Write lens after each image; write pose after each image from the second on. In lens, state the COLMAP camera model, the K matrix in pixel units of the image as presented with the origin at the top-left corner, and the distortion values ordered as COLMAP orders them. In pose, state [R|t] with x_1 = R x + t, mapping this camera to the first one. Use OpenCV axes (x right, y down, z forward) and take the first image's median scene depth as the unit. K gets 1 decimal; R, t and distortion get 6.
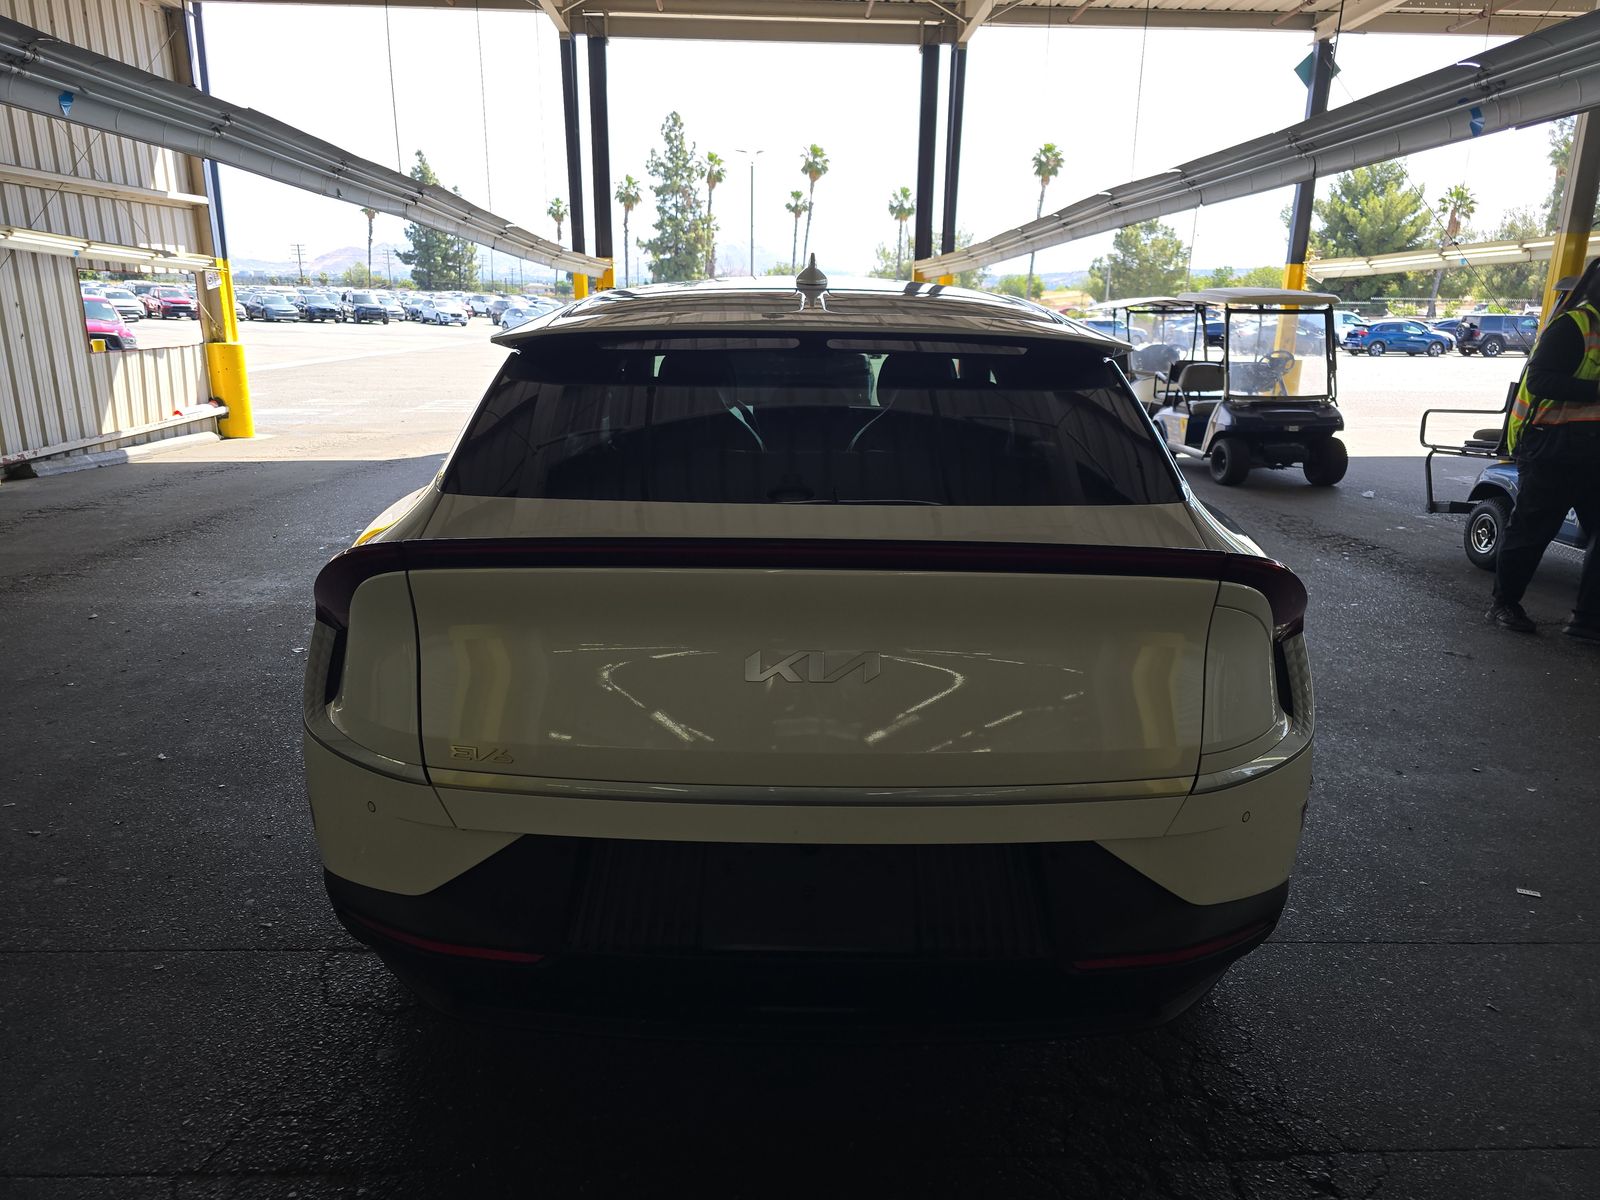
lens RADIAL K [[1095.3, 0, 805.5], [0, 1095.3, 601.1], [0, 0, 1]] dist [0.042913, -0.035033]
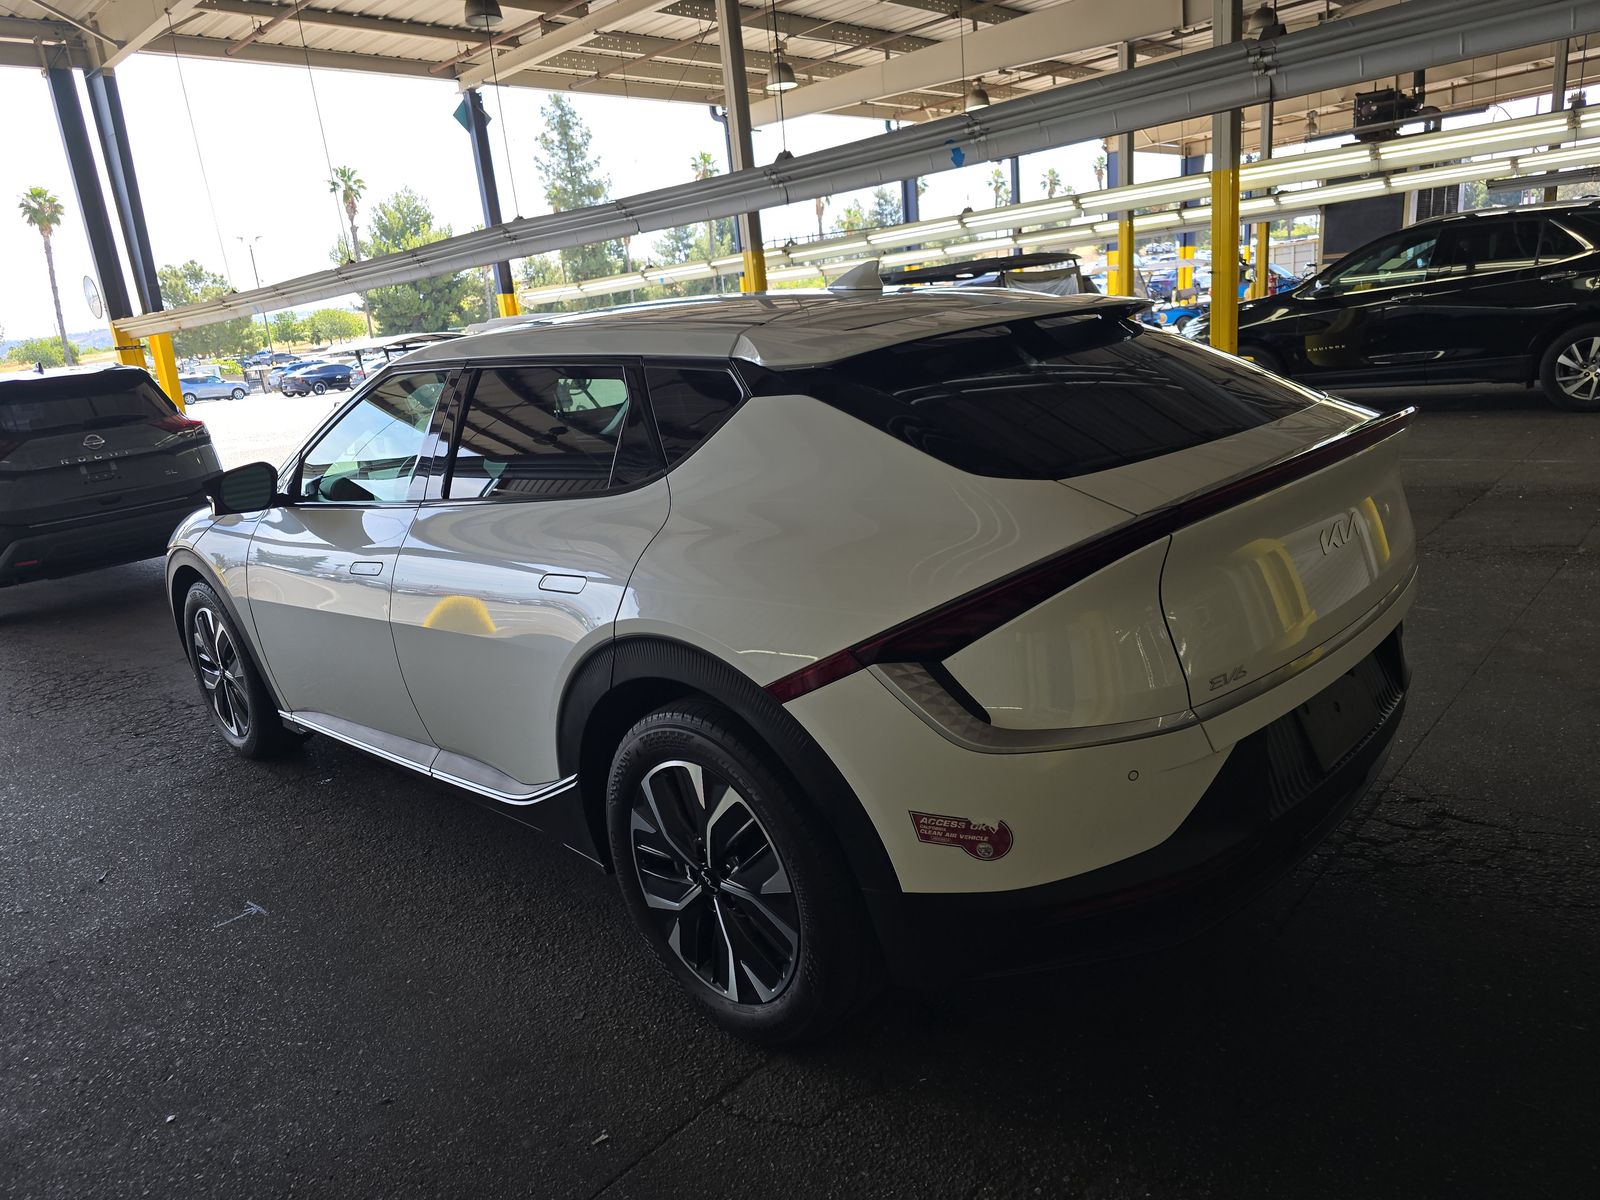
lens RADIAL K [[1095.3, 0, 805.5], [0, 1095.3, 601.1], [0, 0, 1]] dist [0.042913, -0.035033]
pose [[0.681550, -0.265478, 0.681917, -0.179631], [0.289378, 0.953691, 0.082062, -0.020848], [-0.672124, 0.141403, 0.726811, 0.059509]]
